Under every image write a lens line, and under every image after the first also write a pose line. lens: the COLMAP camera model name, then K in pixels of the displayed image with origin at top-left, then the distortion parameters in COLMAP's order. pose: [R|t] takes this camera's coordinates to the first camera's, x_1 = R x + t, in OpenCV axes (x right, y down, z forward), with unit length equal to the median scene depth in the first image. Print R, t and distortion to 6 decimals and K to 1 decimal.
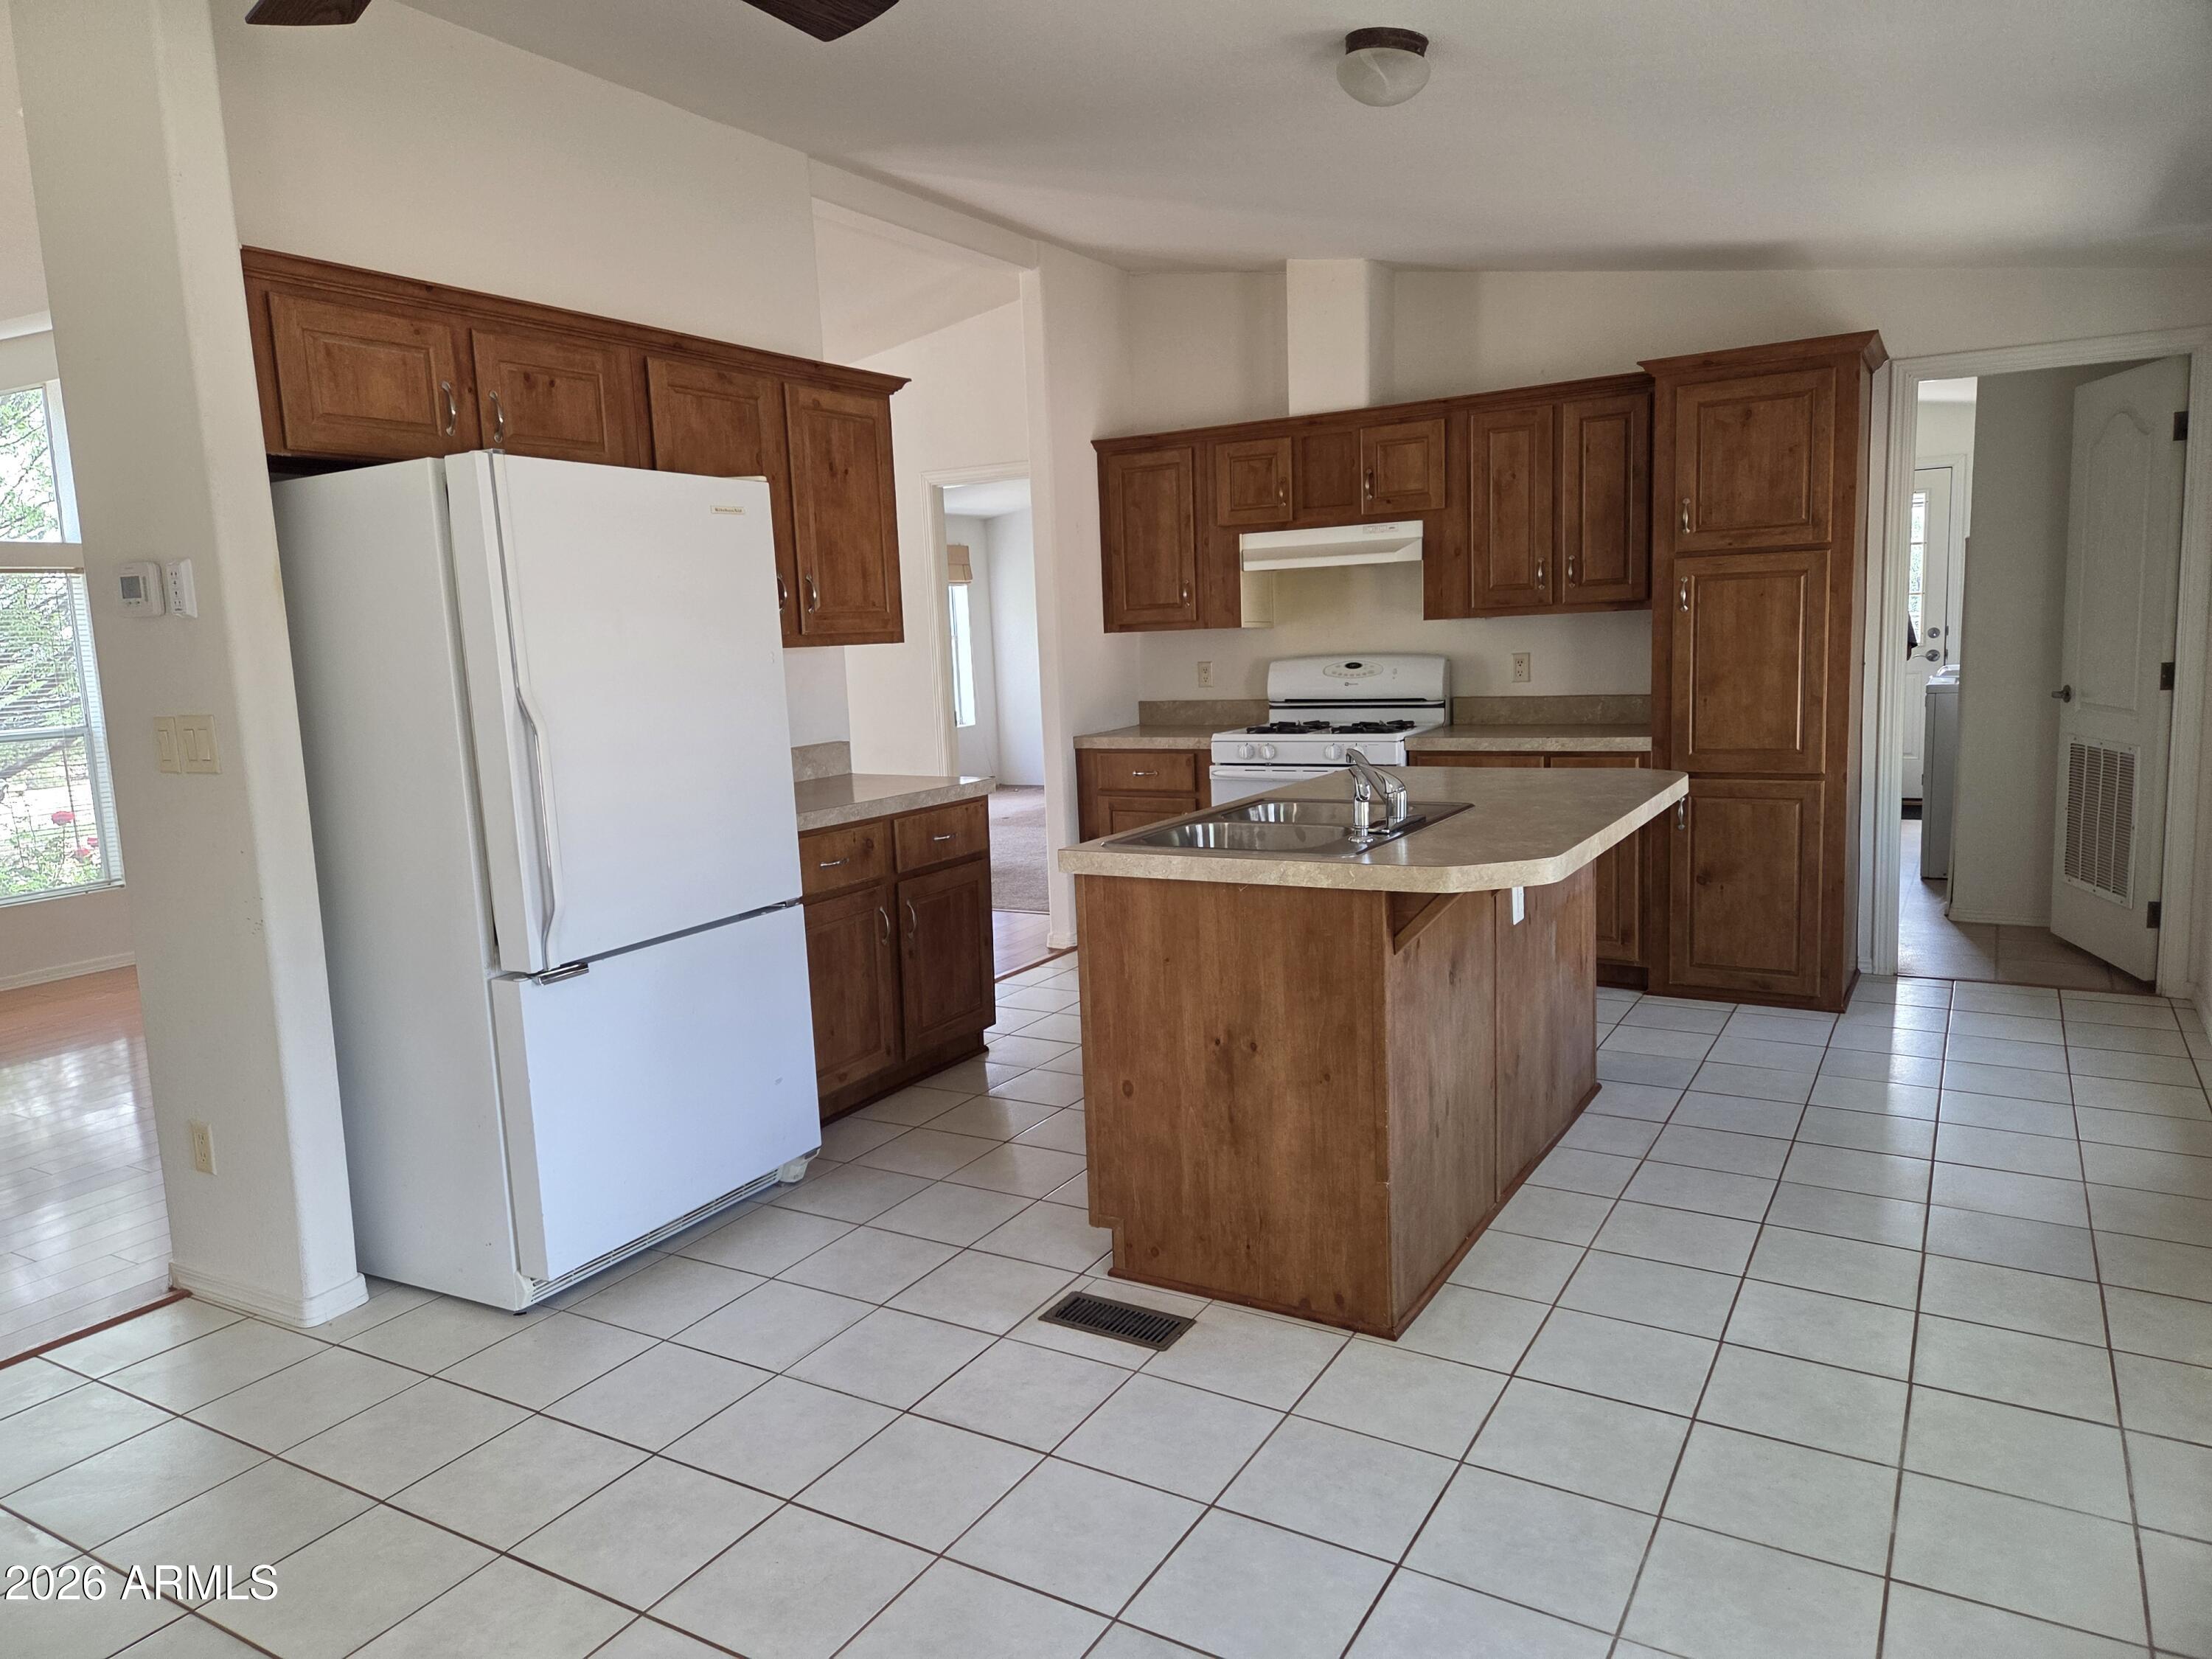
lens RADIAL K [[1467.7, 0, 1082.0], [0, 1467.7, 816.9], [0, 0, 1]] dist [0.089035, -0.000262]
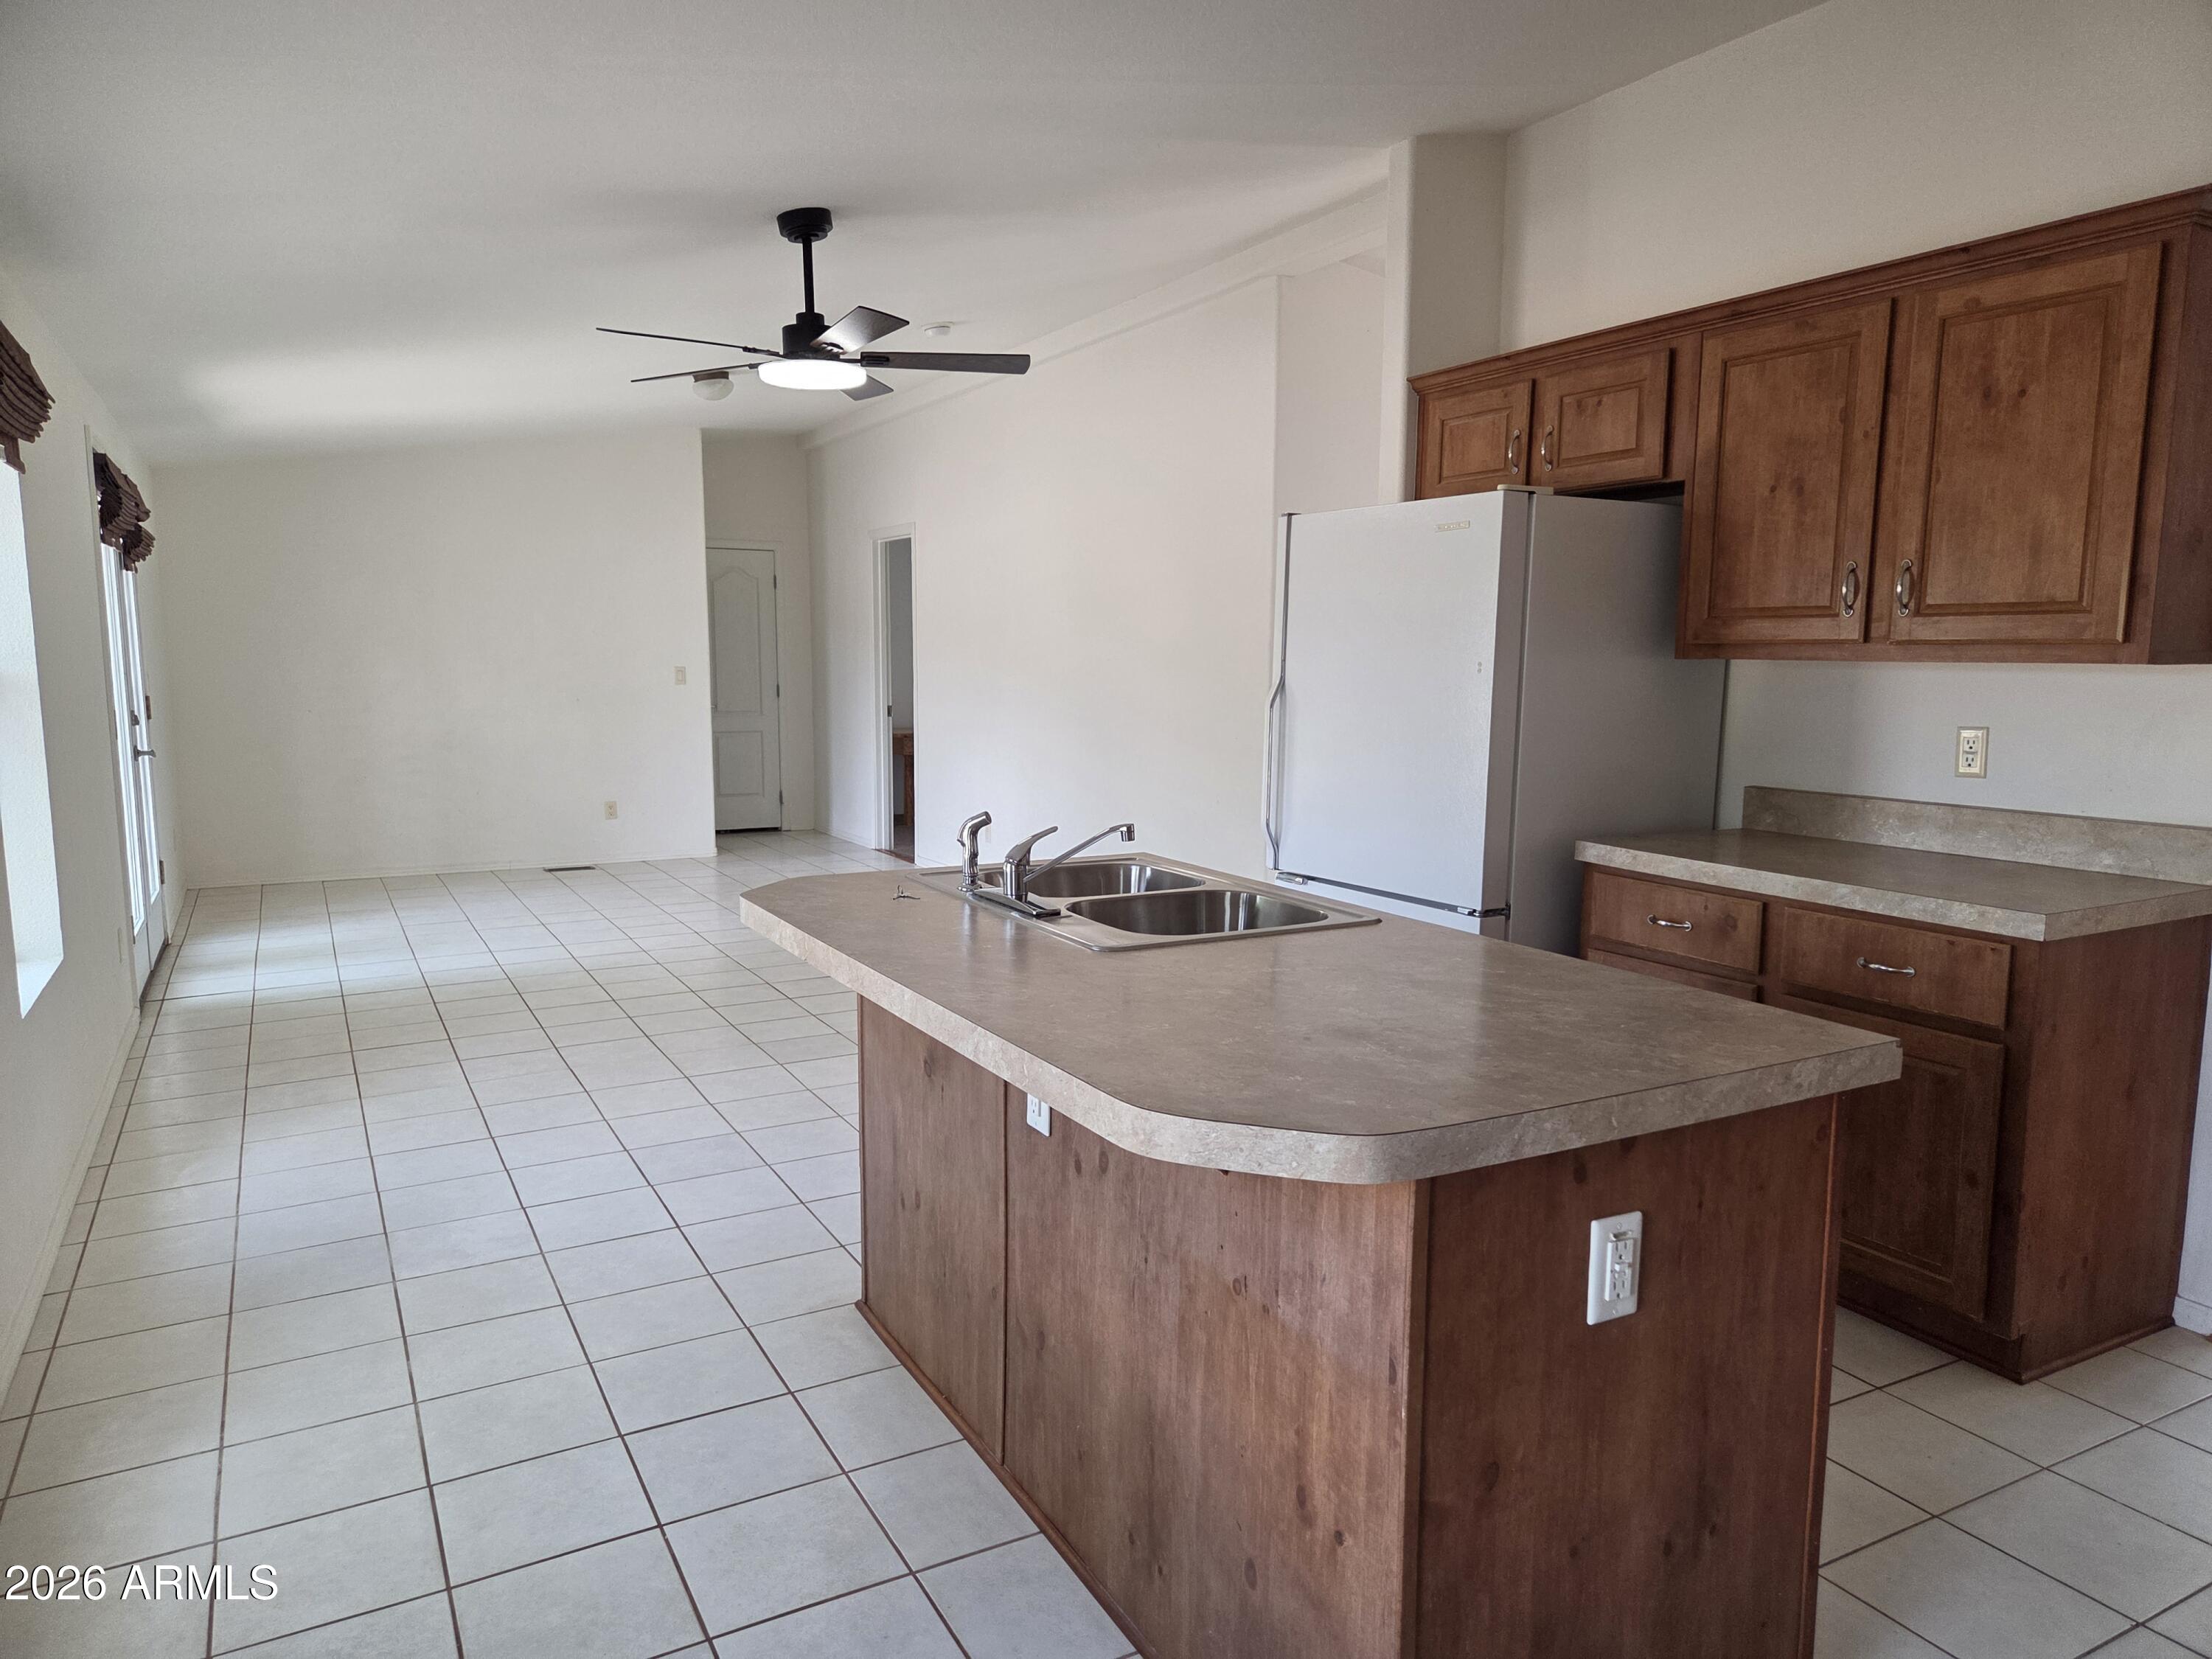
lens RADIAL K [[1467.7, 0, 1092.1], [0, 1467.7, 834.3], [0, 0, 1]] dist [0.089035, -0.000262]
pose [[-0.498381, 0.145923, -0.854589, 0.675892], [-0.108795, 0.967414, 0.228636, -0.166496], [0.860105, 0.206923, -0.466265, 1.067656]]
